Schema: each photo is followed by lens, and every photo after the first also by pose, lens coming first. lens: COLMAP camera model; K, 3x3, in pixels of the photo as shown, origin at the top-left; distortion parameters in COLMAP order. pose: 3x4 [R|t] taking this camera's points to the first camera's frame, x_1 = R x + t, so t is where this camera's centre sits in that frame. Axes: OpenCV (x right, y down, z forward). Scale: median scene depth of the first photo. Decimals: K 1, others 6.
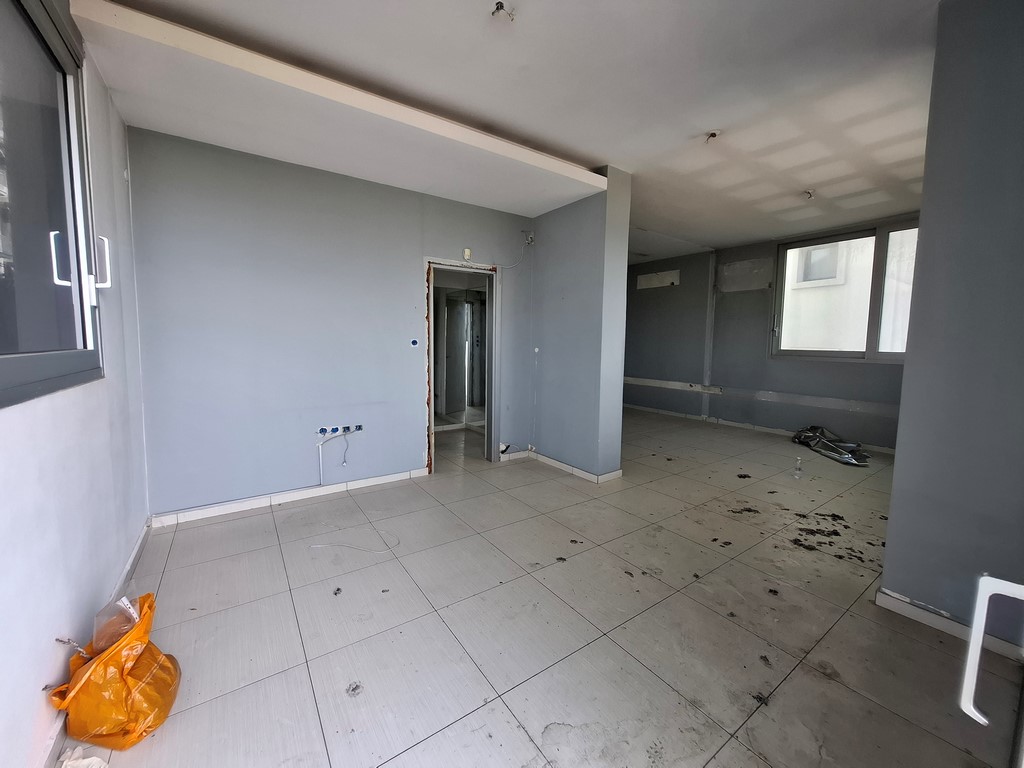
lens RADIAL K [[399.2, 0, 508.9], [0, 399.2, 378.3], [0, 0, 1]] dist [0.001534, -0.004282]
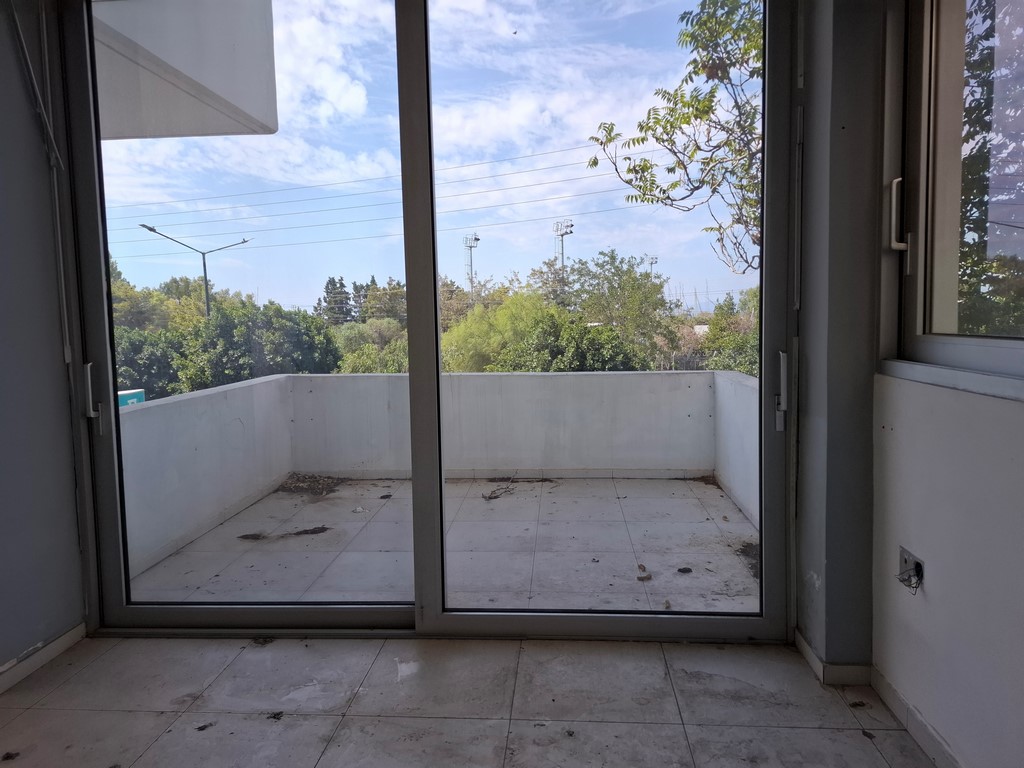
lens RADIAL K [[699.6, 0, 511.4], [0, 699.6, 375.3], [0, 0, 1]] dist [0.079319, -0.067178]
pose [[-0.775034, -0.050080, 0.629932, -0.452271], [0.067791, 0.984513, 0.161676, -0.111251], [-0.628273, 0.168009, -0.759636, 1.035724]]
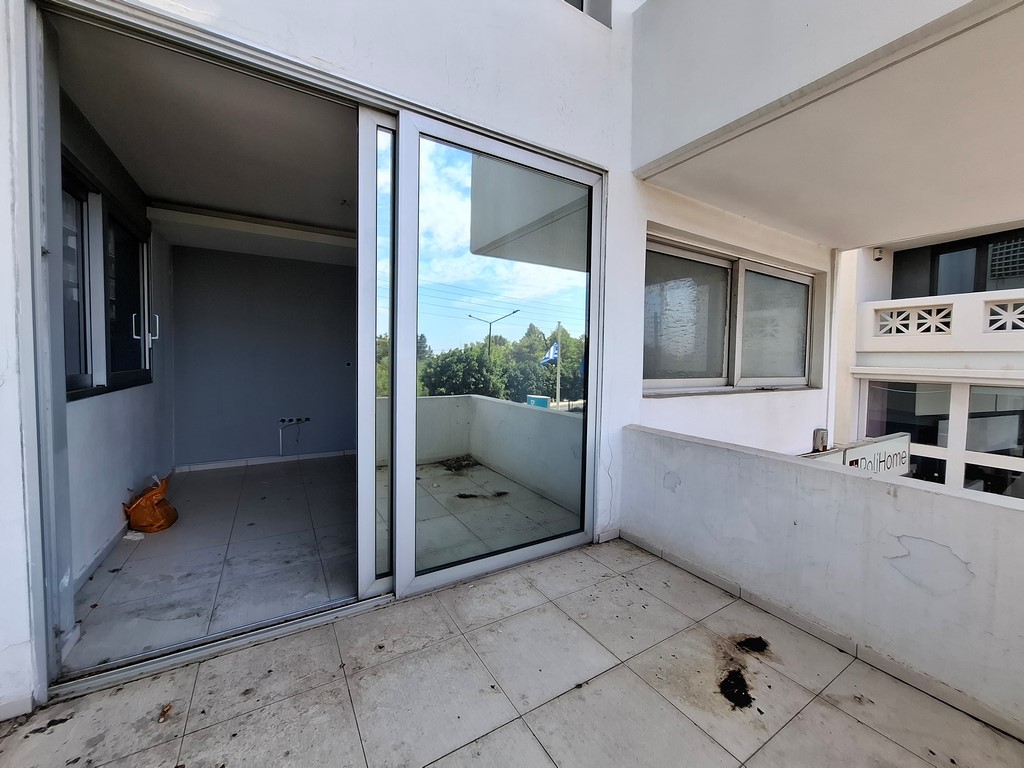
lens RADIAL K [[399.2, 0, 508.9], [0, 399.2, 378.3], [0, 0, 1]] dist [0.001534, -0.004282]
pose [[0.997483, 0.007268, -0.070529, 0.710992], [-0.010638, 0.998813, -0.047524, 0.041601], [0.070100, 0.048155, 0.996377, -0.683228]]
